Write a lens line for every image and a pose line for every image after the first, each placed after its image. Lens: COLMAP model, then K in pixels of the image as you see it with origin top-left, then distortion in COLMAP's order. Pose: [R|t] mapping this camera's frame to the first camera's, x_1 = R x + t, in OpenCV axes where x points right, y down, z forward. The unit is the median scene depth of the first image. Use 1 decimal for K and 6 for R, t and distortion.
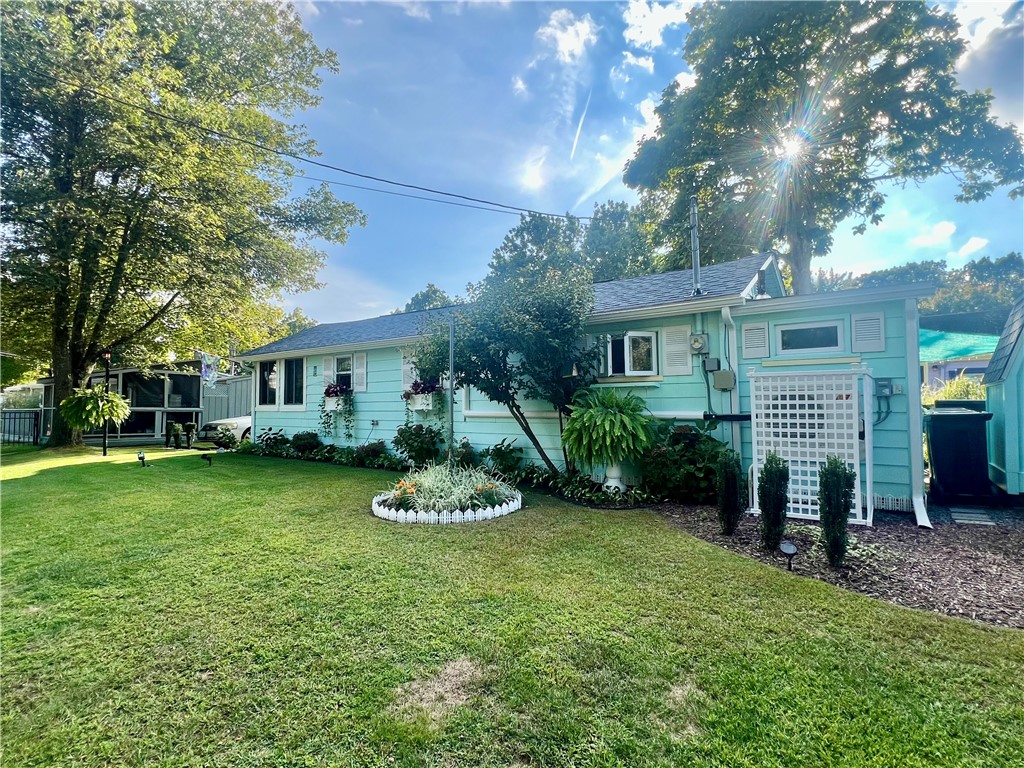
lens RADIAL K [[512.5, 0, 512.0], [0, 512.5, 384.0], [0, 0, 1]] dist [-0.002951, -0.000241]
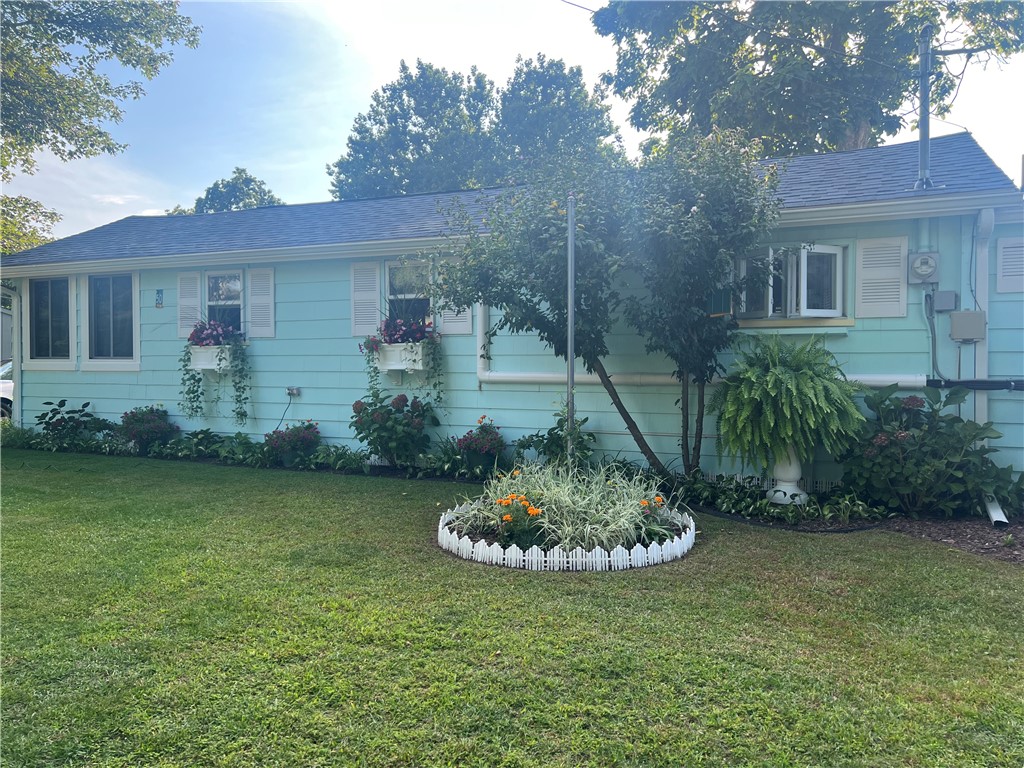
lens RADIAL K [[767.3, 0, 512.0], [0, 767.3, 384.0], [0, 0, 1]] dist [0.025087, -0.010133]
pose [[0.976724, 0.006339, 0.214408, -0.208059], [-0.019318, 0.998101, 0.058496, 0.011581], [-0.213630, -0.061277, 0.974991, 0.107885]]
